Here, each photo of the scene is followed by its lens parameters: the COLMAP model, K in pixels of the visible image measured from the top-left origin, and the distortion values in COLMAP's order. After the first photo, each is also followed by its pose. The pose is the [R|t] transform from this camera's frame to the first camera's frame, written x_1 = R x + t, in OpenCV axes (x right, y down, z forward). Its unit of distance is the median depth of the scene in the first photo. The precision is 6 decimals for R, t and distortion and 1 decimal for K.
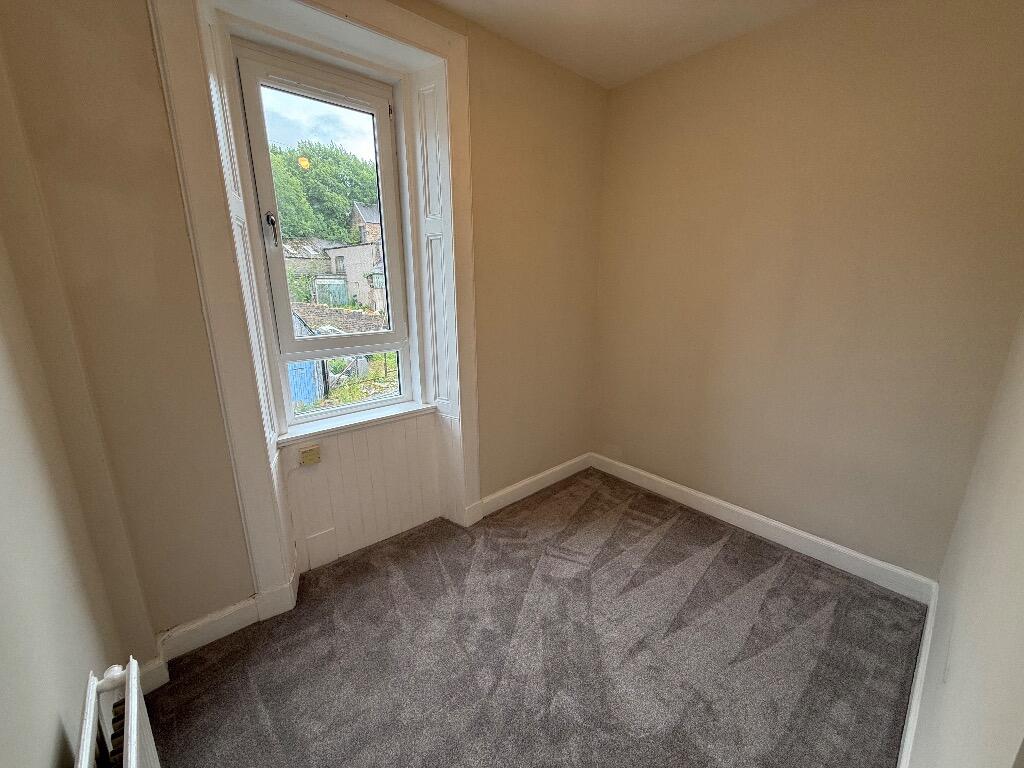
lens RADIAL K [[407.4, 0, 512.0], [0, 407.4, 384.0], [0, 0, 1]] dist [0.000534, 0.000186]
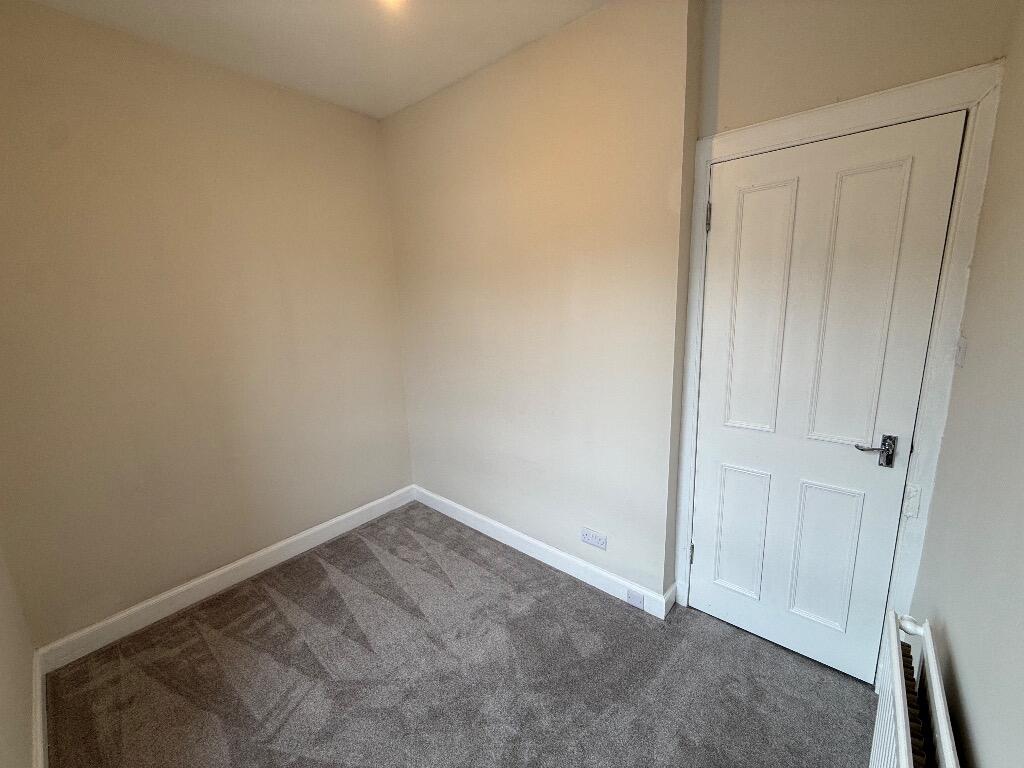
lens RADIAL K [[407.4, 0, 512.0], [0, 407.4, 384.0], [0, 0, 1]] dist [0.000534, 0.000186]
pose [[-0.144126, -0.188676, 0.971406, -0.496673], [0.285542, 0.931969, 0.223381, -0.136847], [-0.947467, 0.309572, -0.080446, 0.542190]]
